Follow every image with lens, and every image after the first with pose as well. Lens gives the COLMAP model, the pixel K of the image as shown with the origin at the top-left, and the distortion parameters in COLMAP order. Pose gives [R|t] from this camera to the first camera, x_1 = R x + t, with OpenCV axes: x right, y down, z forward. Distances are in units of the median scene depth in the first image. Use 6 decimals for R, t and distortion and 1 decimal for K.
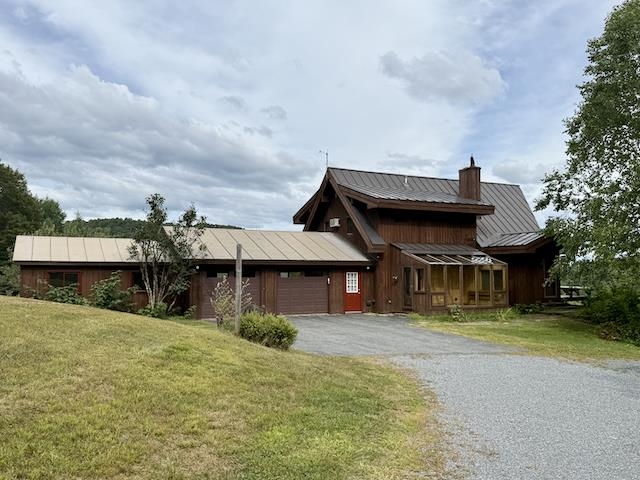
lens RADIAL K [[526.2, 0, 320.0], [0, 526.2, 240.0], [0, 0, 1]] dist [0.134417, -0.227745]
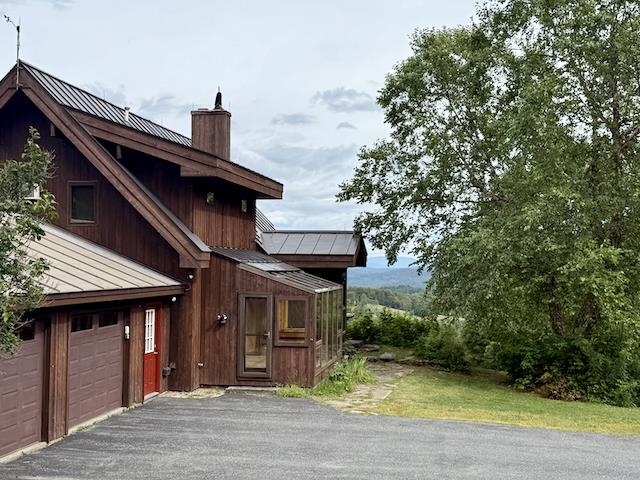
lens RADIAL K [[838.5, 0, 320.0], [0, 838.5, 240.0], [0, 0, 1]] dist [0.102781, -0.007918]
pose [[0.597145, 0.029320, 0.801597, -0.450805], [-0.060254, 0.998148, 0.008377, -0.015002], [-0.799867, -0.053301, 0.597806, 0.444554]]
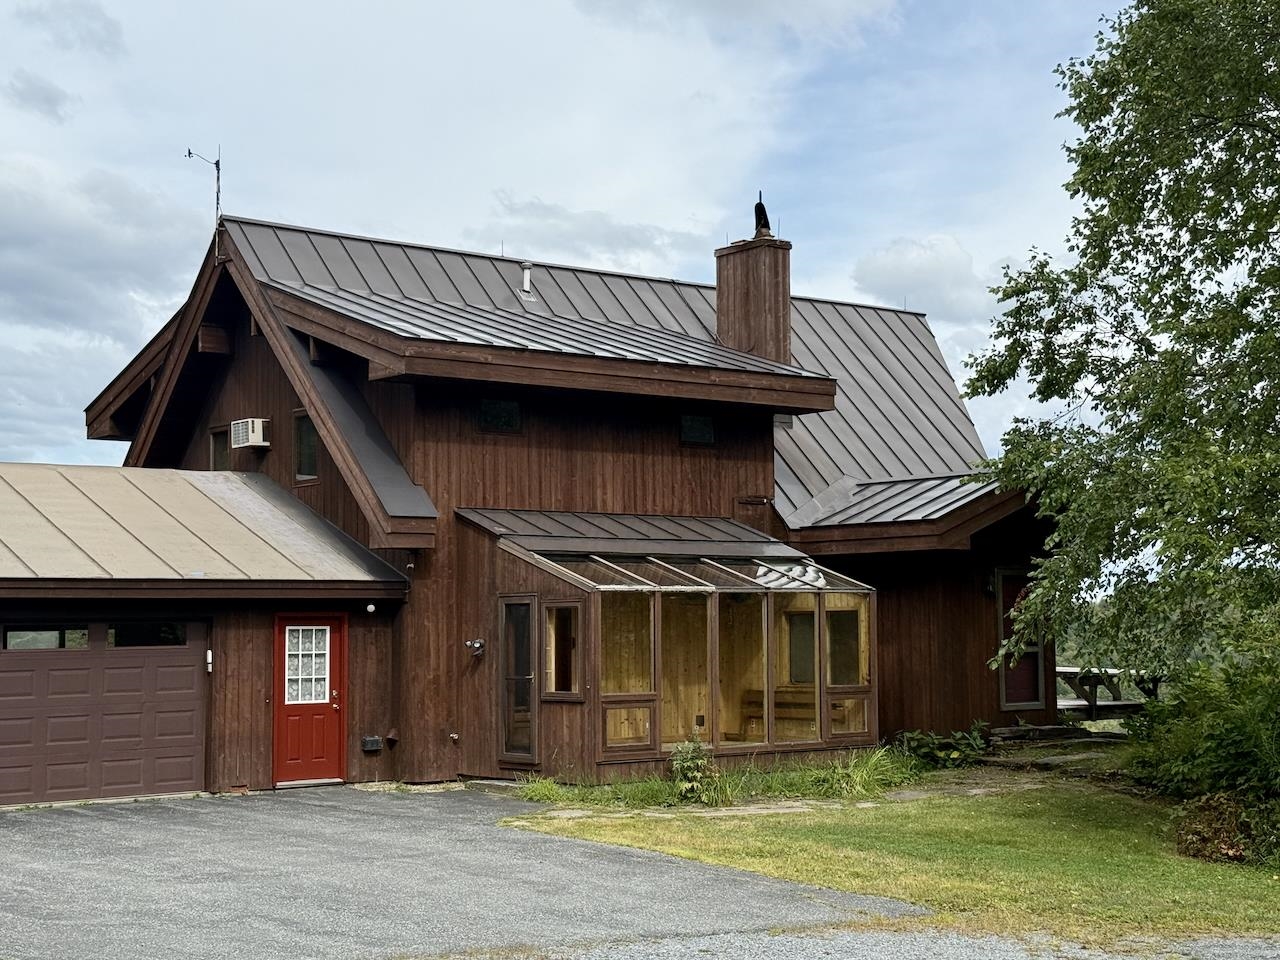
lens RADIAL K [[1905.9, 0, 640.0], [0, 1905.9, 480.0], [0, 0, 1]] dist [0.149253, 0.009367]
pose [[0.980018, 0.006935, 0.198787, 0.033943], [-0.003769, 0.999860, -0.016299, 0.005263], [-0.198872, 0.015224, 0.979907, 0.051789]]
